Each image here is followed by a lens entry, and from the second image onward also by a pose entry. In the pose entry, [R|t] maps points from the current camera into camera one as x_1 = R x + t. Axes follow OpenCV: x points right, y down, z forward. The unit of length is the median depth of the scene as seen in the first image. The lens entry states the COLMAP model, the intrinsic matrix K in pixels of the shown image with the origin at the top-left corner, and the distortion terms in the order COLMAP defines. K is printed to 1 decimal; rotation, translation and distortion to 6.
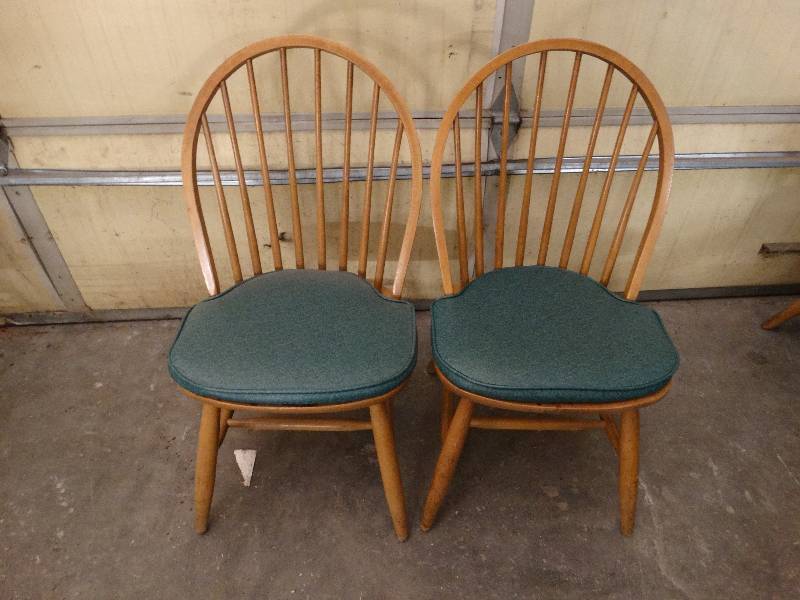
lens RADIAL K [[561.1, 0, 400.1], [0, 561.1, 299.2], [0, 0, 1]] dist [0.000214, -0.002339]
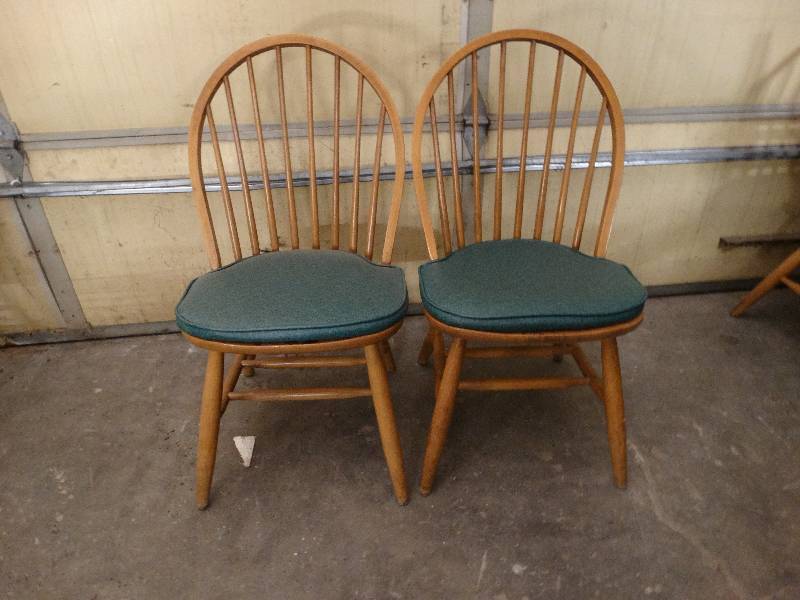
lens RADIAL K [[559.0, 0, 398.0], [0, 559.0, 299.1], [0, 0, 1]] dist [0.000650, -0.002724]
pose [[0.998615, -0.045126, 0.027059, -0.014203], [0.048735, 0.987120, -0.152379, 0.206538], [-0.019835, 0.153487, 0.987952, -0.050396]]
